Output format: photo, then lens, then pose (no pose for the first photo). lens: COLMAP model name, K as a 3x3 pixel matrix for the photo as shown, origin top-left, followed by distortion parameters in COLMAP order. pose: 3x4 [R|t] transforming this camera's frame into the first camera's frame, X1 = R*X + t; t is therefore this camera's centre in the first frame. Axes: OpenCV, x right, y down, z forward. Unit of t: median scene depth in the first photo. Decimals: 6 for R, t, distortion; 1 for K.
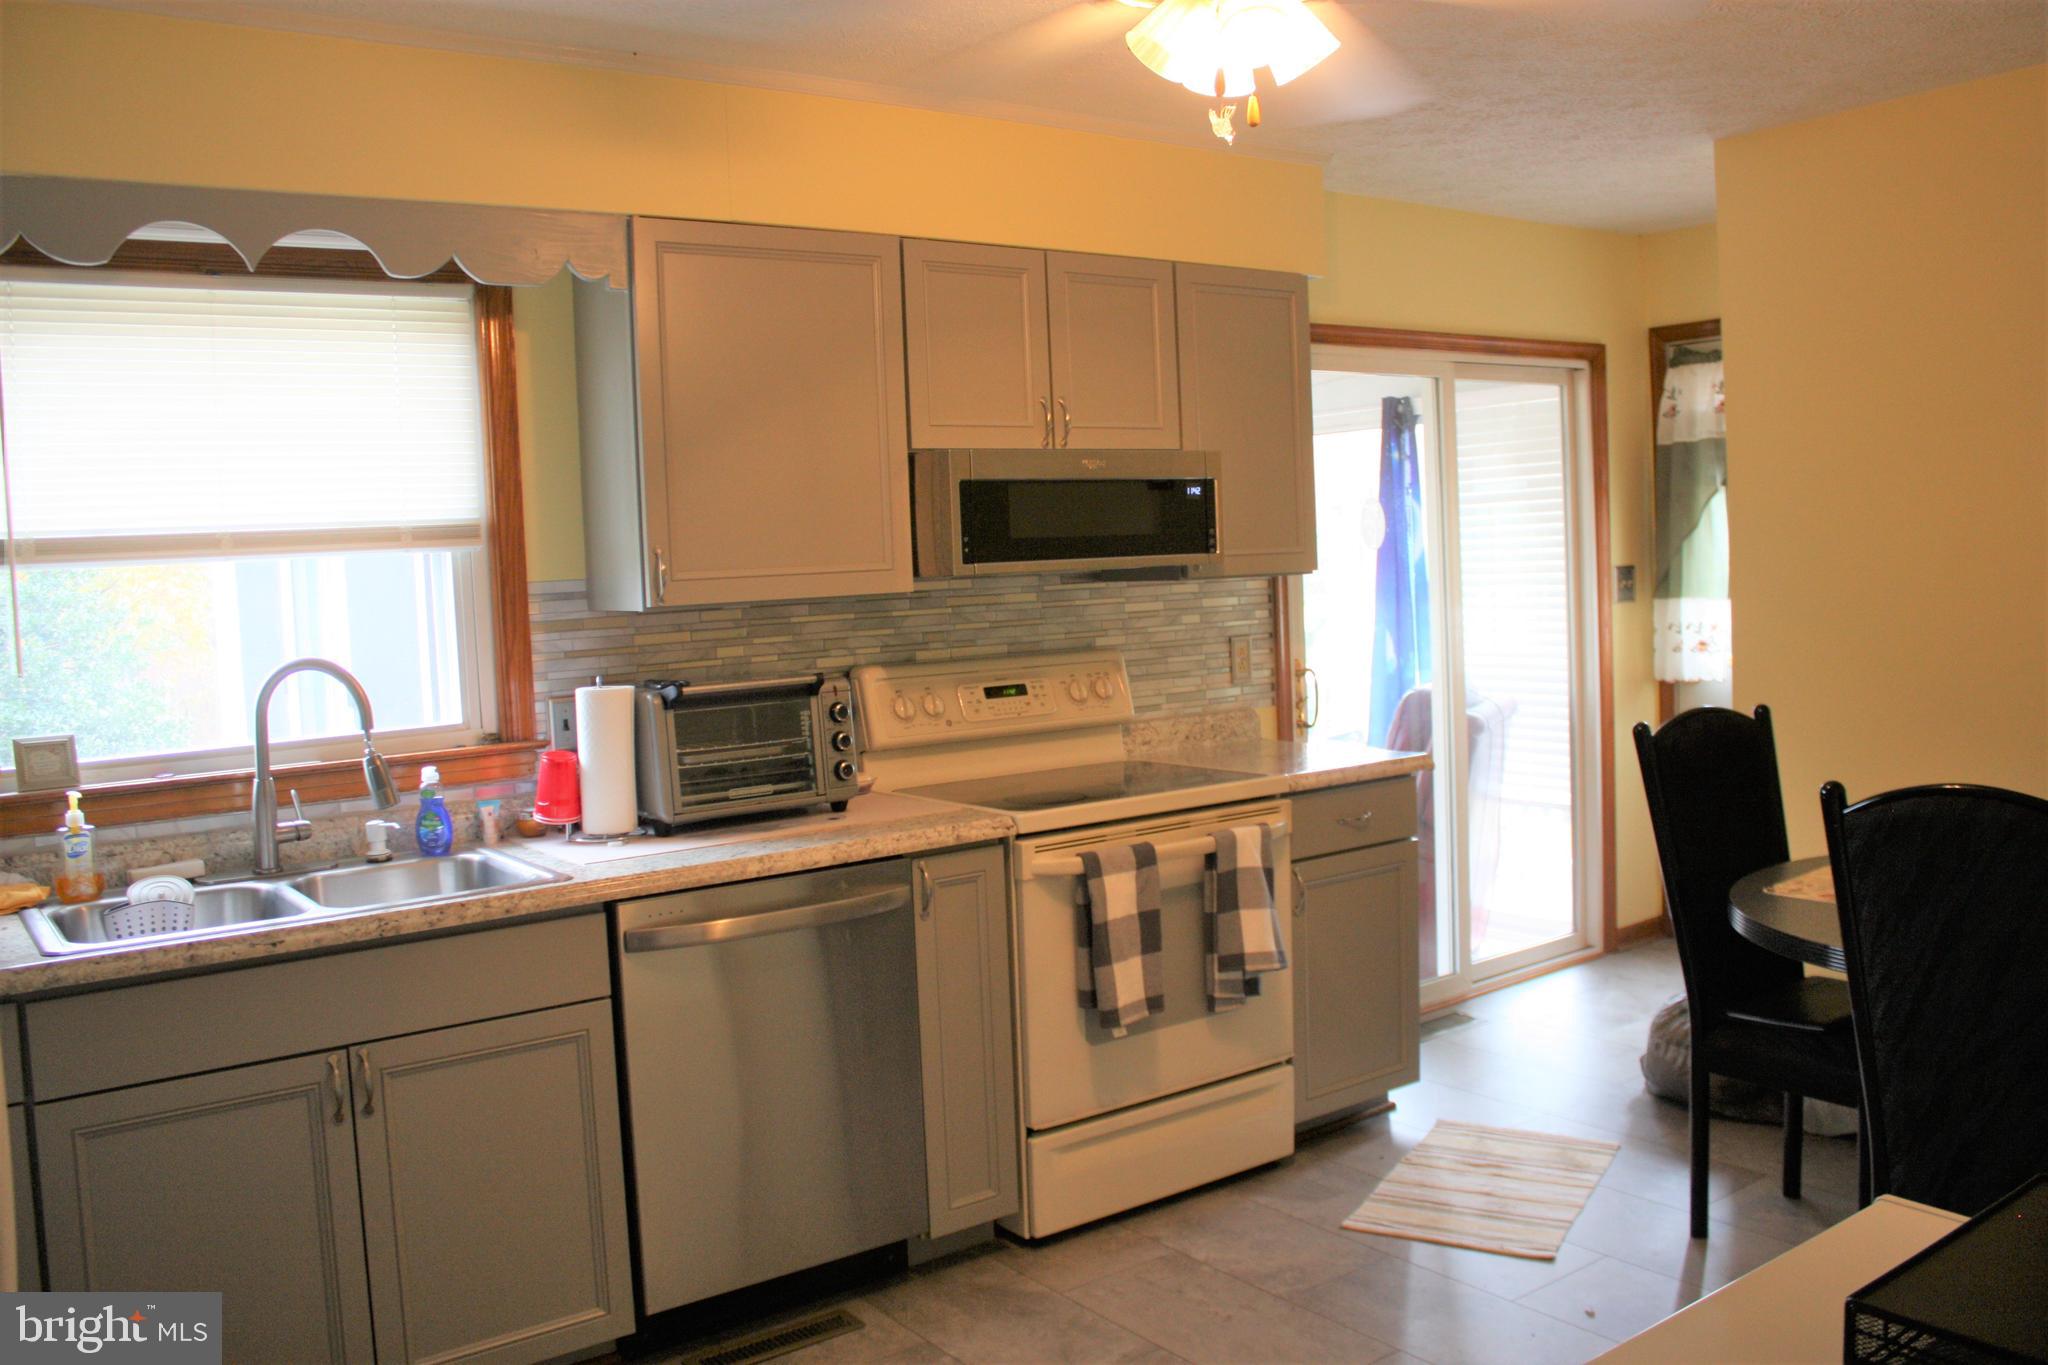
lens RADIAL K [[1721.2, 0, 1030.5], [0, 1721.2, 663.5], [0, 0, 1]] dist [-0.172065, 0.163968]
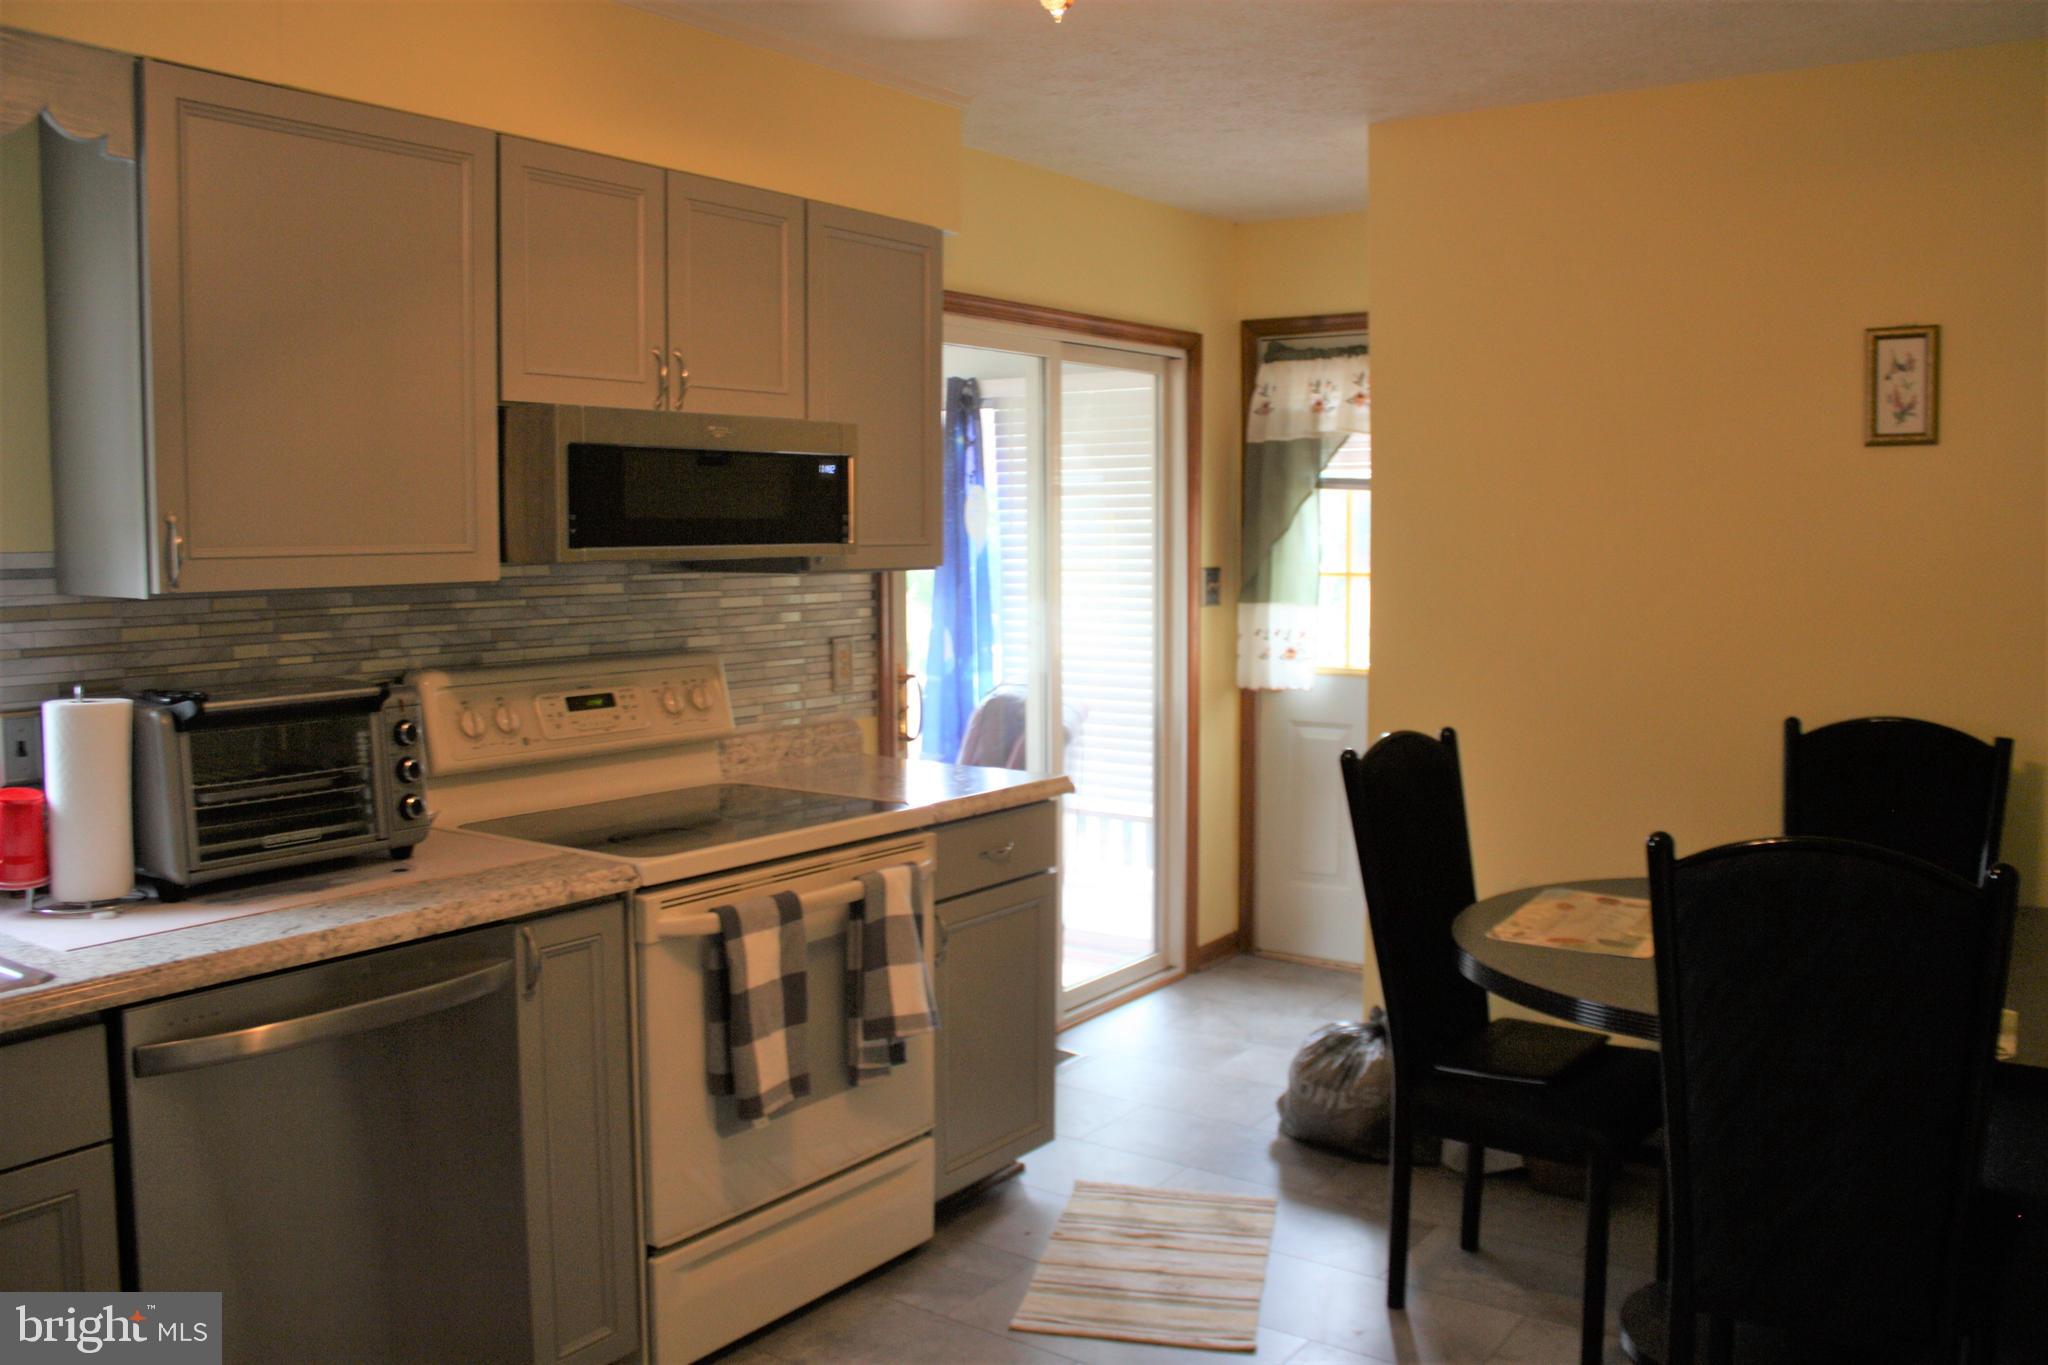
lens RADIAL K [[1721.2, 0, 1030.5], [0, 1721.2, 663.5], [0, 0, 1]] dist [-0.172065, 0.163968]
pose [[0.947703, 0.014558, 0.318821, -0.083332], [-0.017487, 0.999827, 0.006326, -0.012420], [-0.318674, -0.011570, 0.947794, 0.175024]]
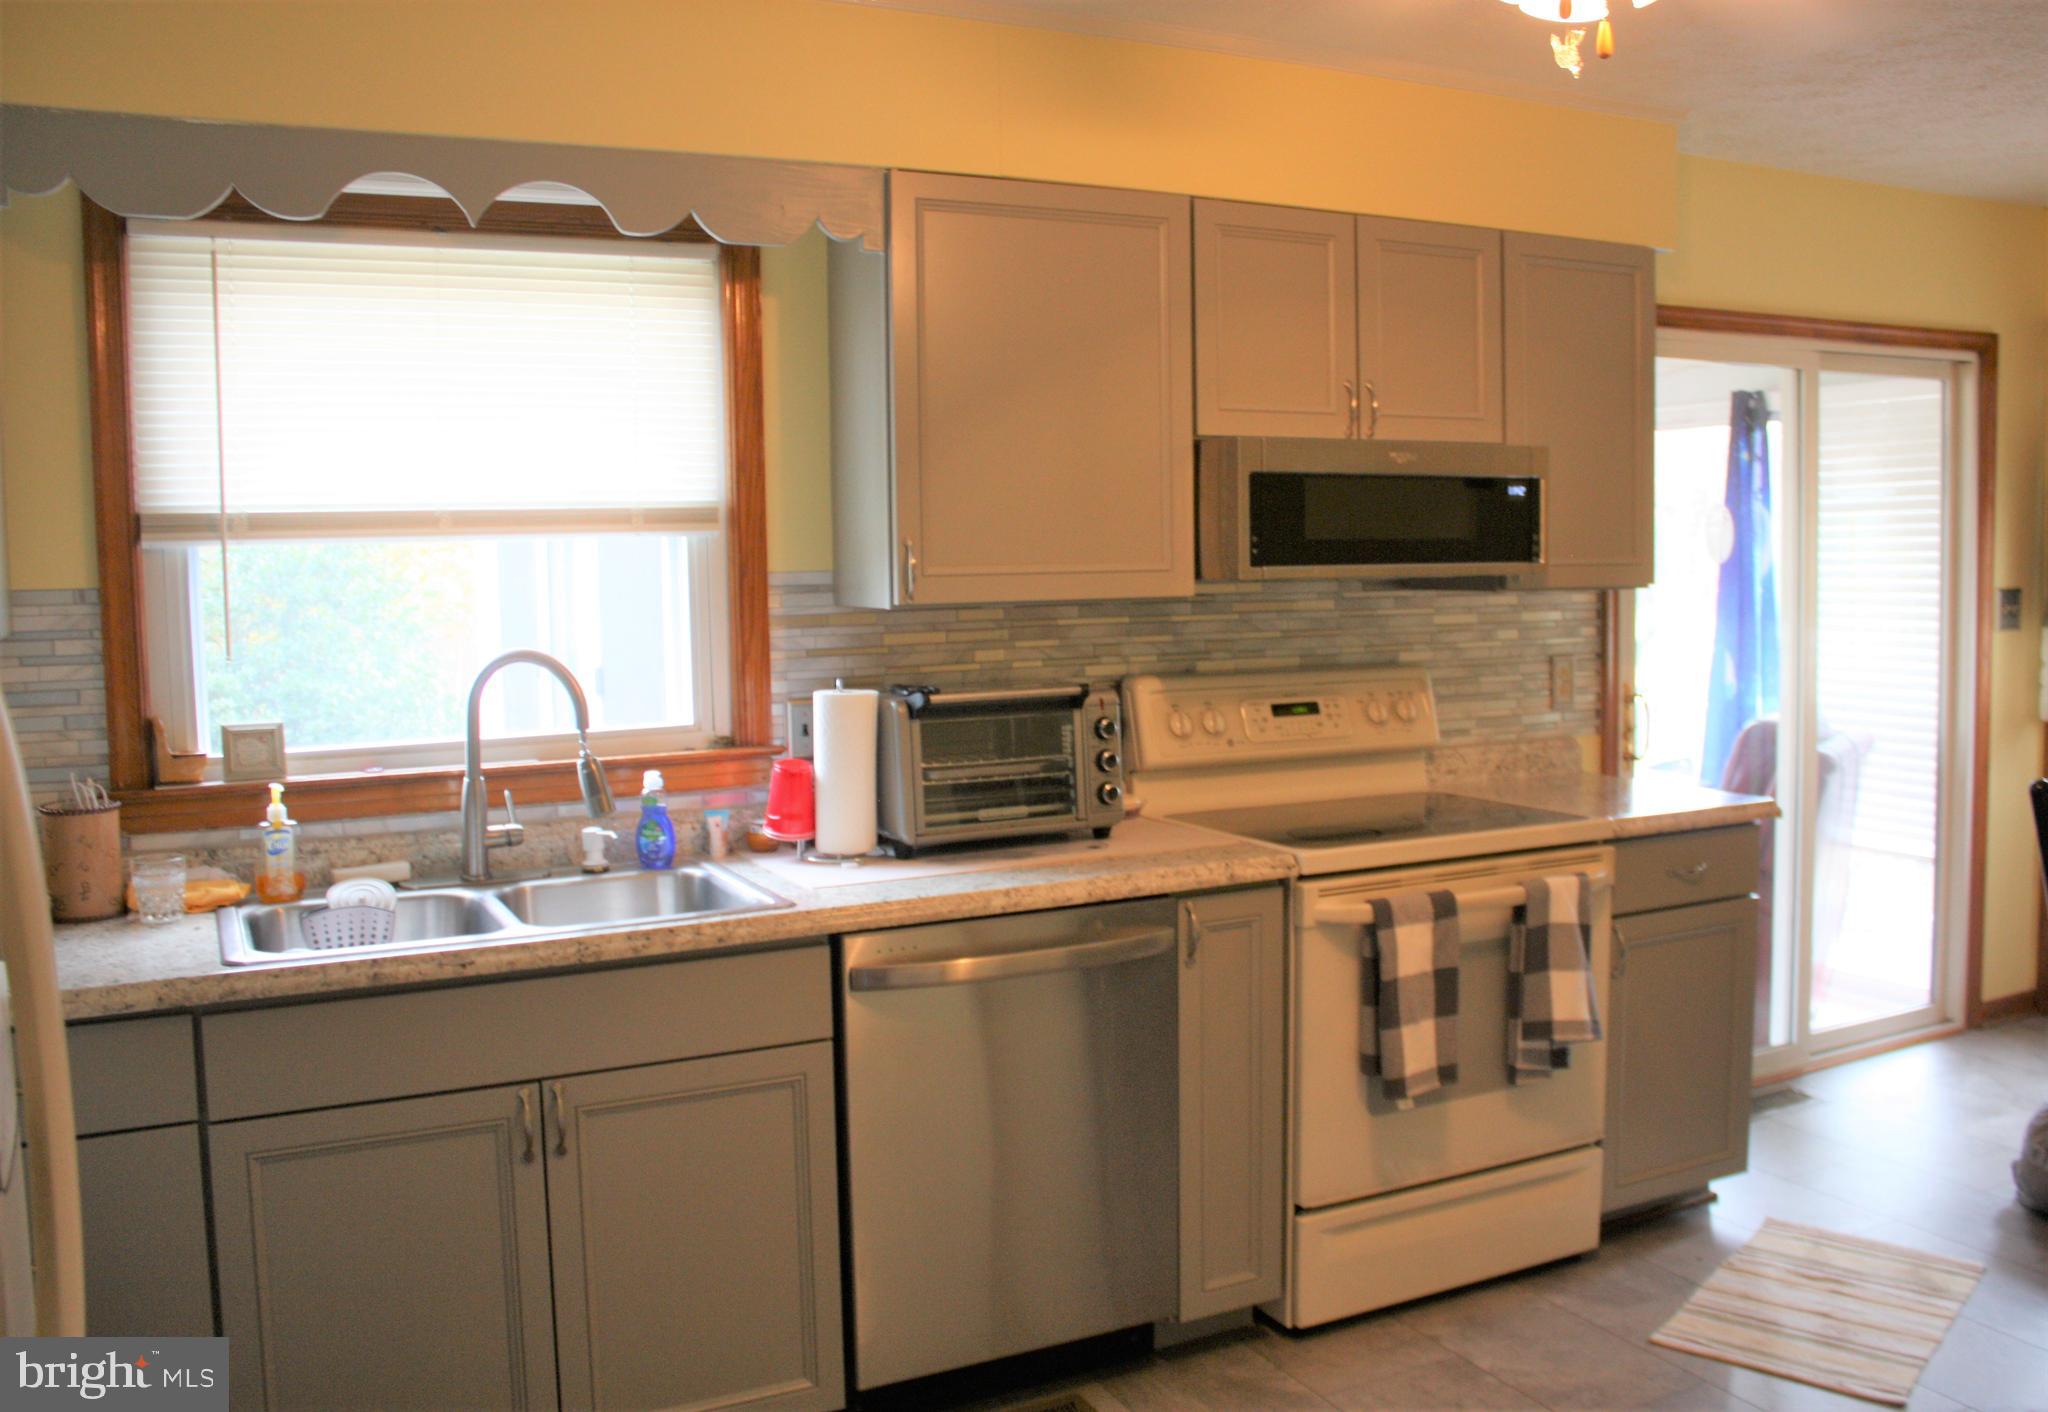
lens RADIAL K [[1788.7, 0, 1070.5], [0, 1788.7, 689.3], [0, 0, 1]] dist [-0.171530, 0.152867]
pose [[0.988513, 0.038491, -0.146152, 0.005695], [-0.036001, 0.999159, 0.019643, -0.009076], [0.146785, -0.014156, 0.989067, 0.073136]]
